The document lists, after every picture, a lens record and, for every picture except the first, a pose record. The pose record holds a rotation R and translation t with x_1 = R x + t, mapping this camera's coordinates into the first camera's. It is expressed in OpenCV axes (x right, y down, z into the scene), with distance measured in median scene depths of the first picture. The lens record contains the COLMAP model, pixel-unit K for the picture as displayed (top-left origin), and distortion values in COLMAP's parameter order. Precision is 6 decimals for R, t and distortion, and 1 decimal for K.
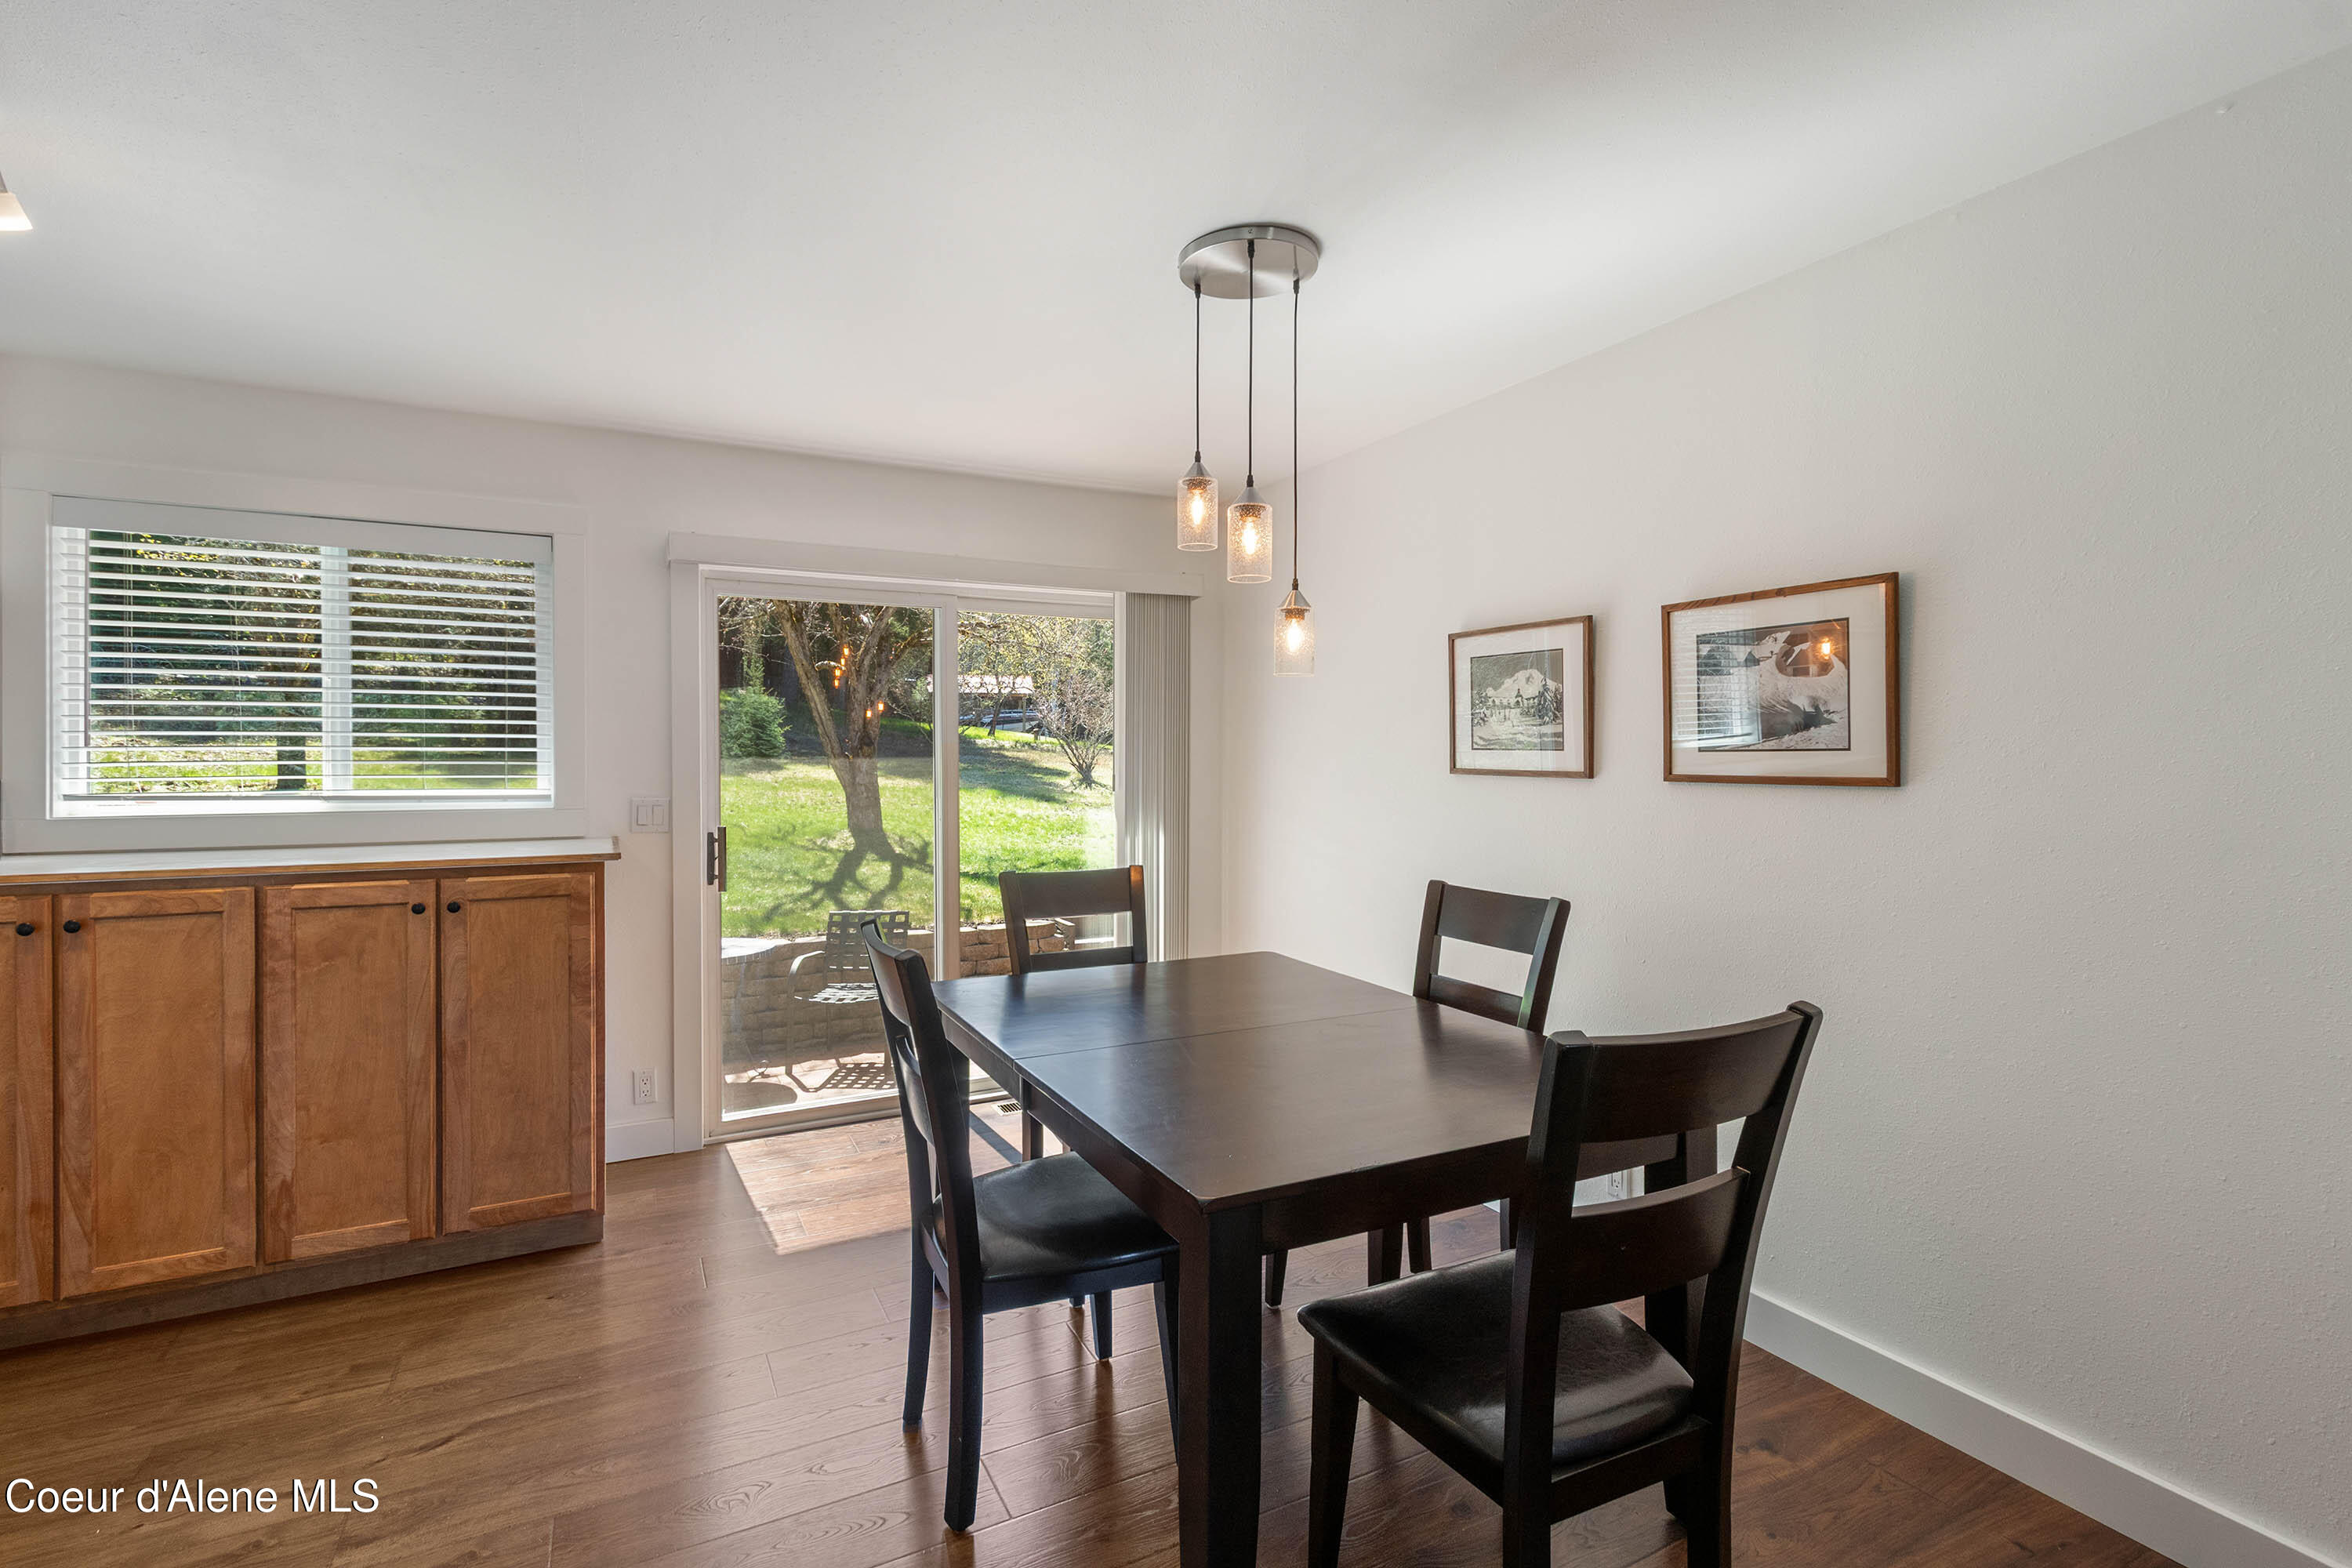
lens RADIAL K [[1081.5, 0, 1172.6], [0, 1081.5, 769.8], [0, 0, 1]] dist [0.003861, -0.001538]
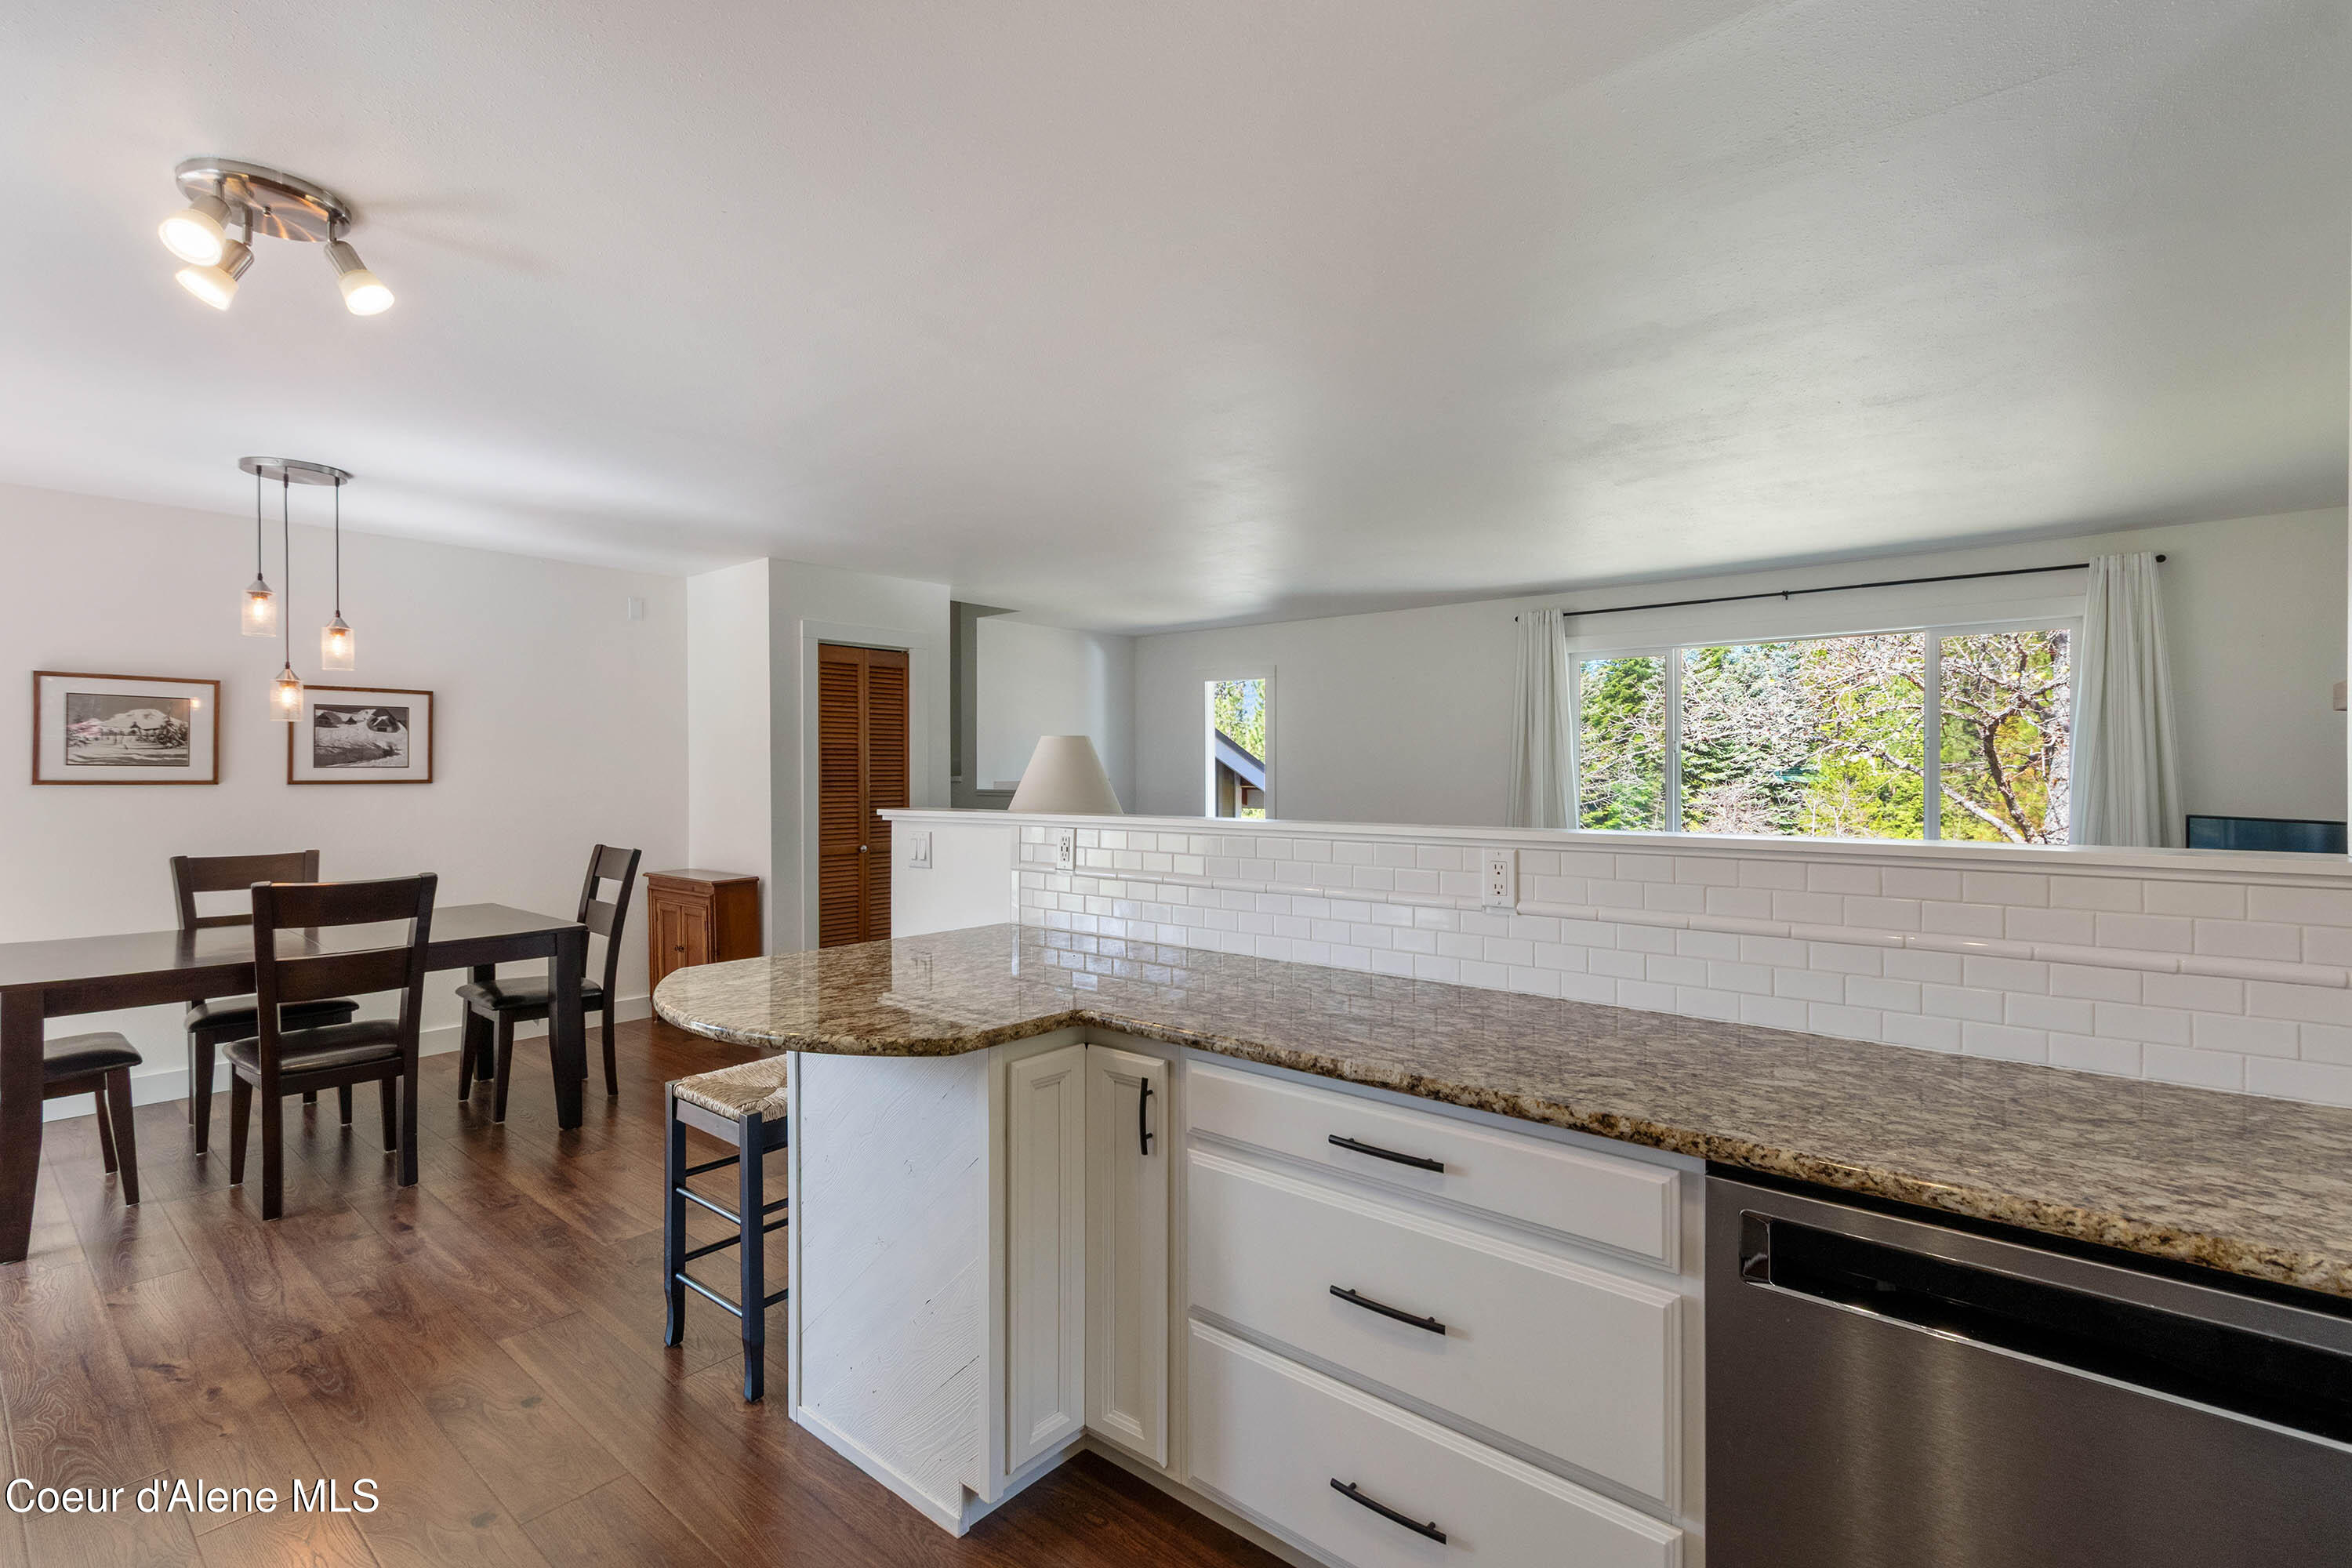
lens RADIAL K [[1081.5, 0, 1169.9], [0, 1081.5, 771.3], [0, 0, 1]] dist [0.003861, -0.001538]
pose [[-0.385287, -0.001472, 0.922796, -1.714896], [0.011488, 0.999914, 0.006391, -0.005609], [-0.922725, 0.013064, -0.385237, 0.358752]]
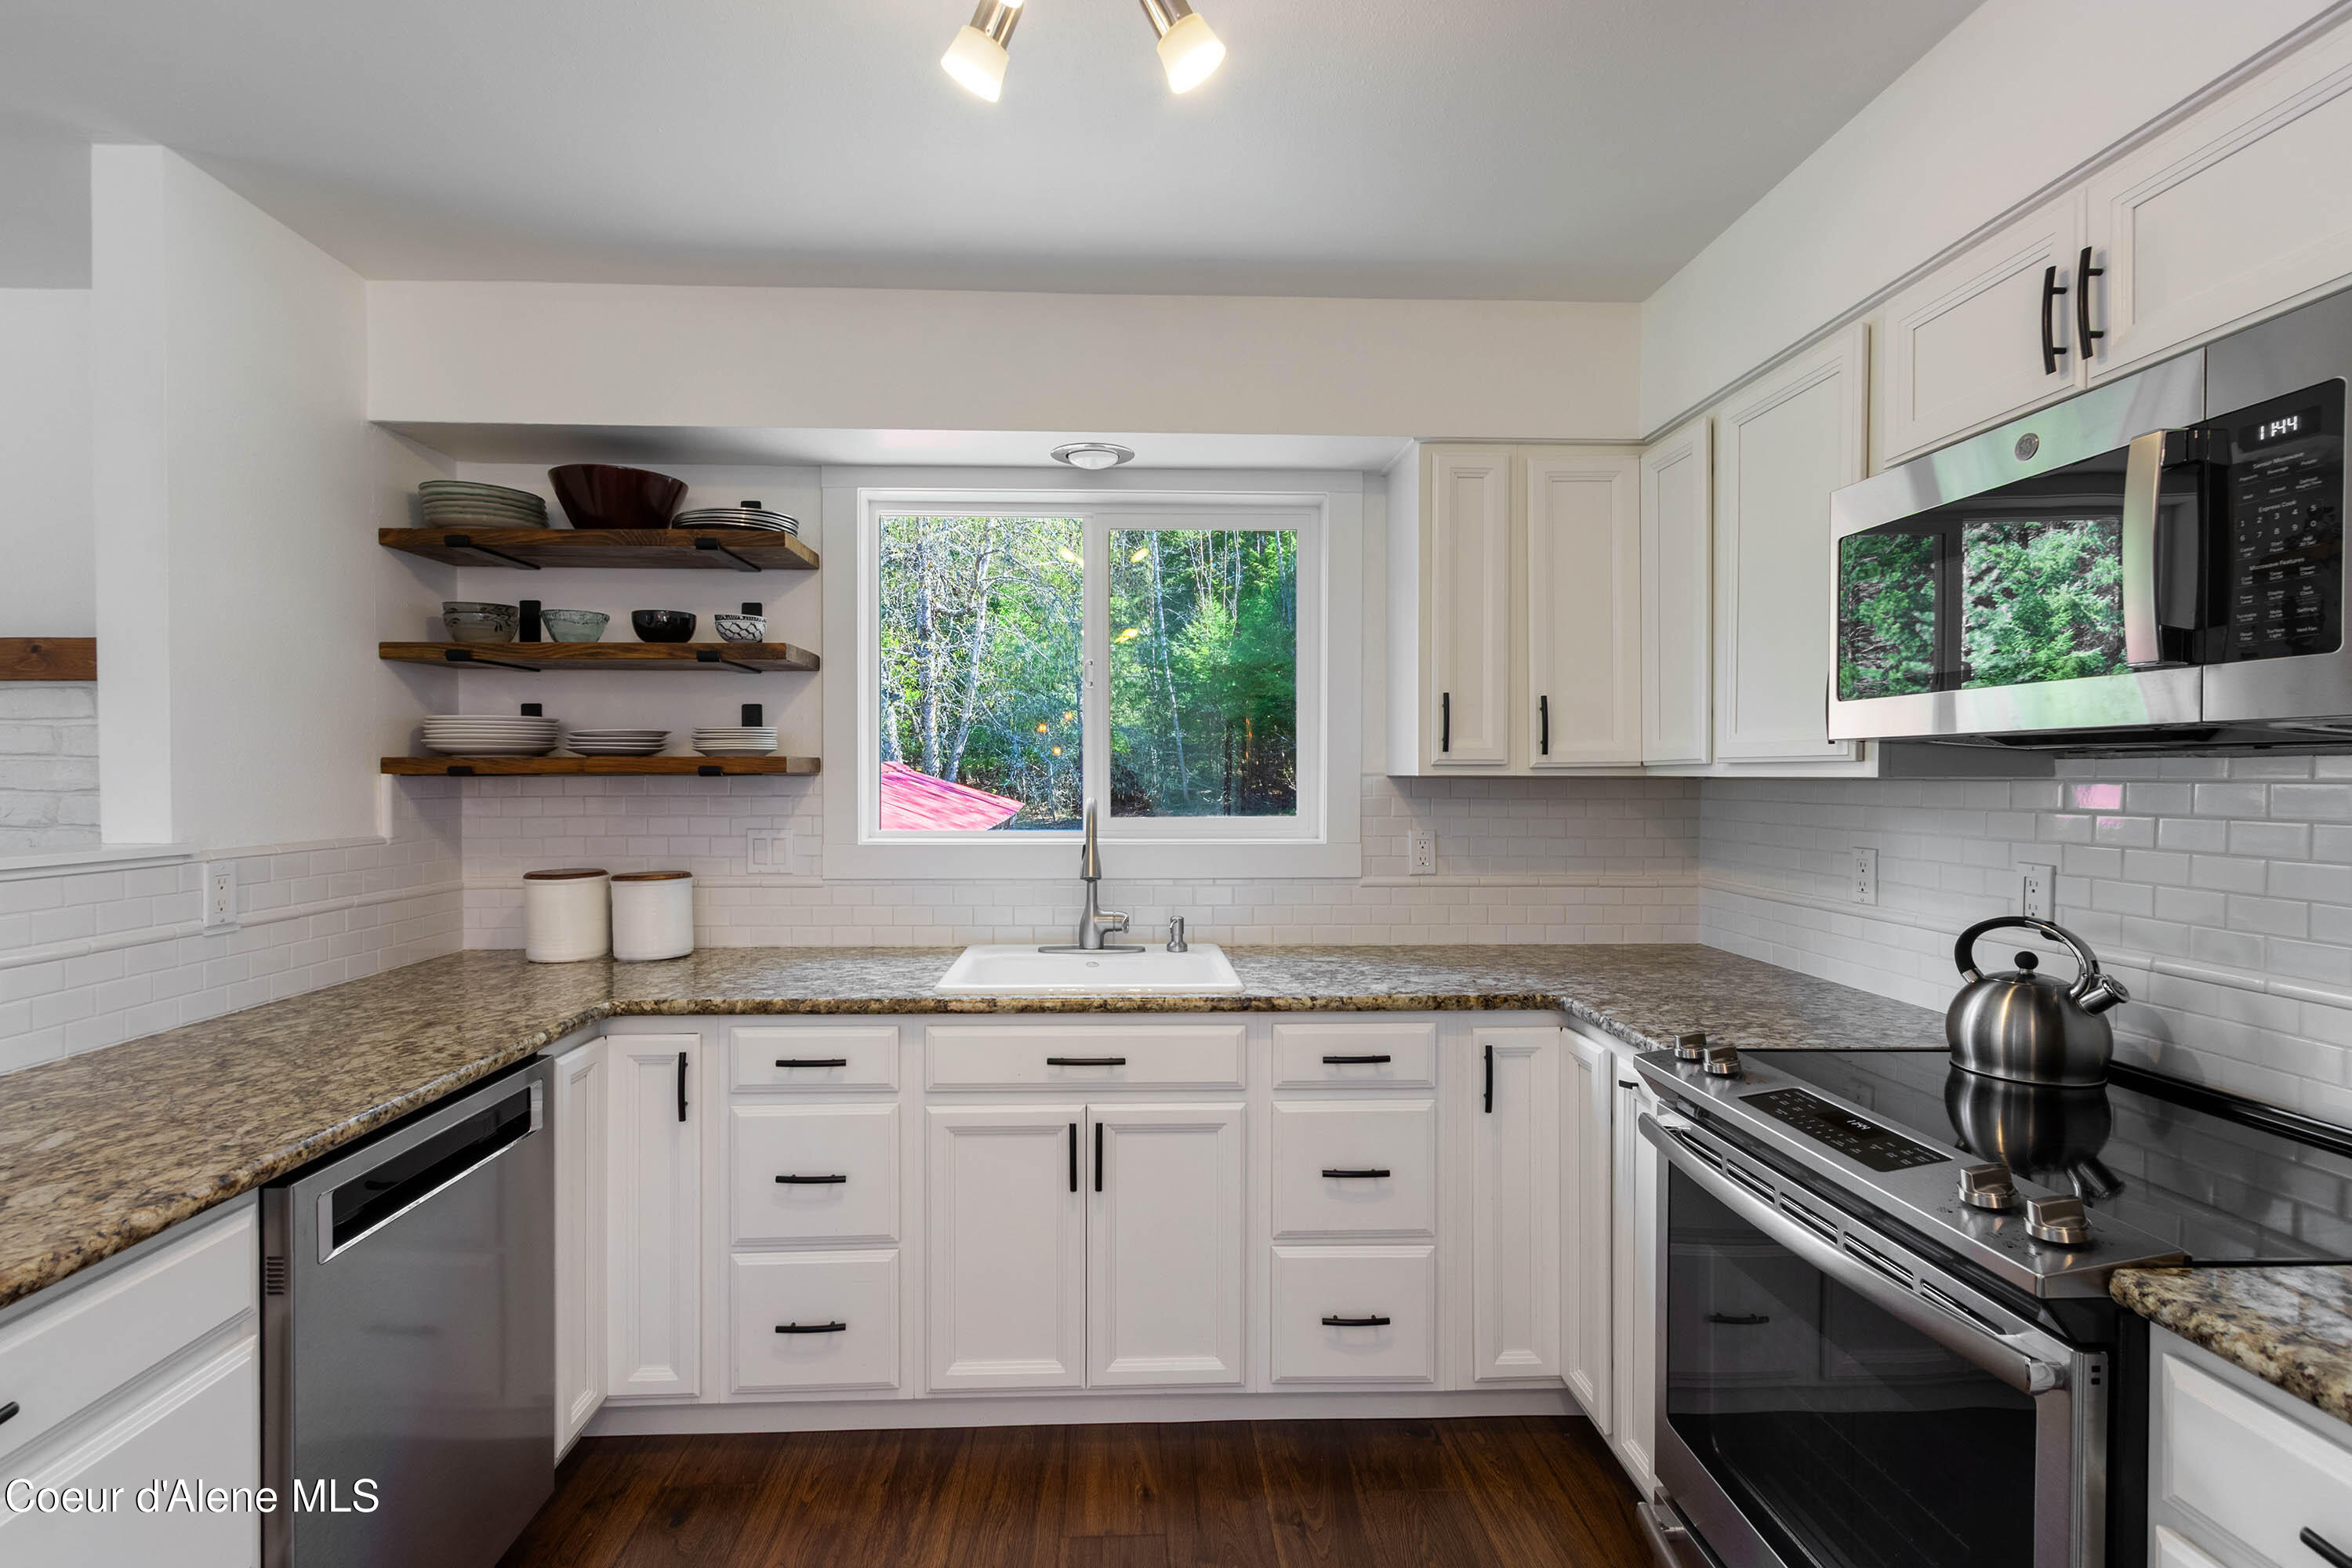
lens RADIAL K [[1081.5, 0, 1151.7], [0, 1081.5, 797.8], [0, 0, 1]] dist [0.003861, -0.001538]
pose [[-0.426662, 0.020842, -0.904171, -1.080471], [-0.009876, 0.999567, 0.027702, -0.008248], [0.904357, 0.020749, -0.426272, 0.502942]]
